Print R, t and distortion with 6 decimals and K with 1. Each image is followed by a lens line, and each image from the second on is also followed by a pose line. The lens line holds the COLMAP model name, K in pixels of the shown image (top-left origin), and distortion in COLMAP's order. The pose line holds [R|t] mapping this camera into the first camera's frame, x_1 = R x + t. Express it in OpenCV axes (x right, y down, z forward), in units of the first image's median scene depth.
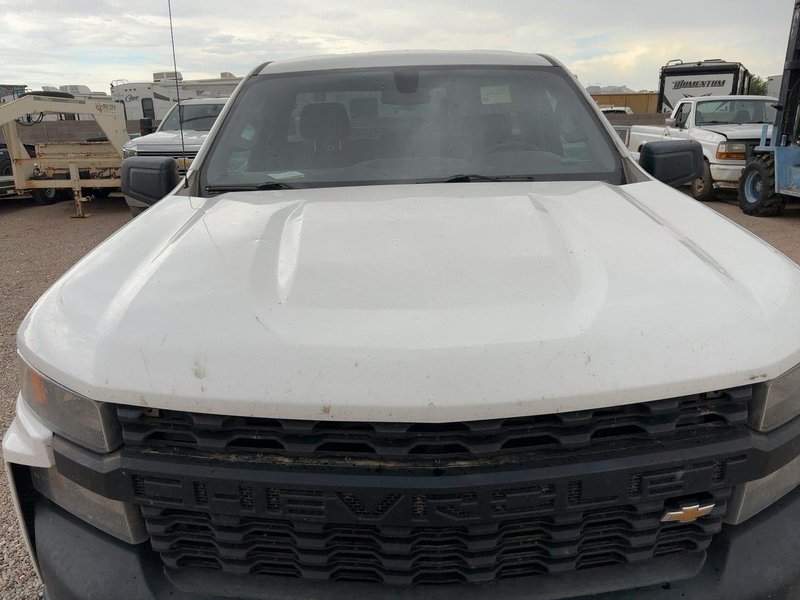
lens RADIAL K [[640.7, 0, 427.3], [0, 640.7, 301.2], [0, 0, 1]] dist [0.052721, -0.093709]
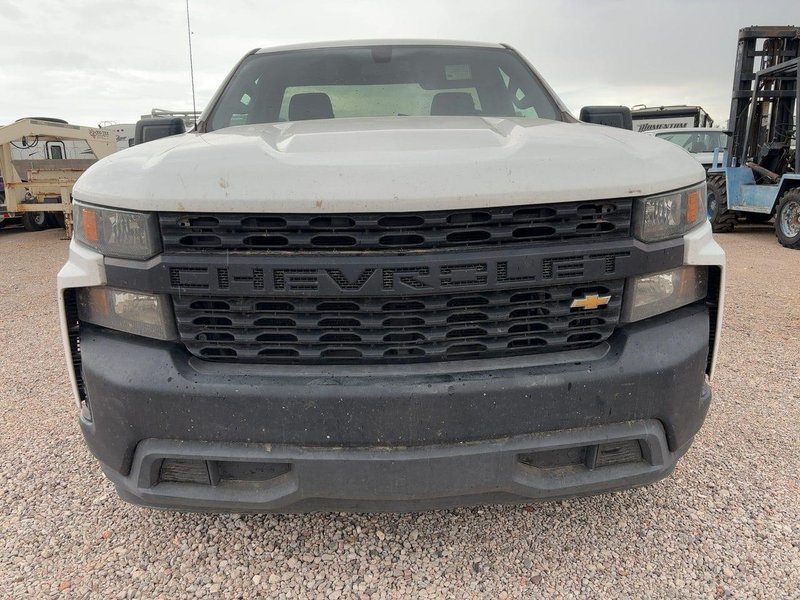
lens RADIAL K [[640.7, 0, 427.3], [0, 640.7, 301.2], [0, 0, 1]] dist [0.052721, -0.093709]
pose [[0.999515, -0.007423, 0.030245, 0.024618], [0.009760, 0.996915, -0.077876, 0.388088], [-0.029574, 0.078133, 0.996504, -0.283615]]
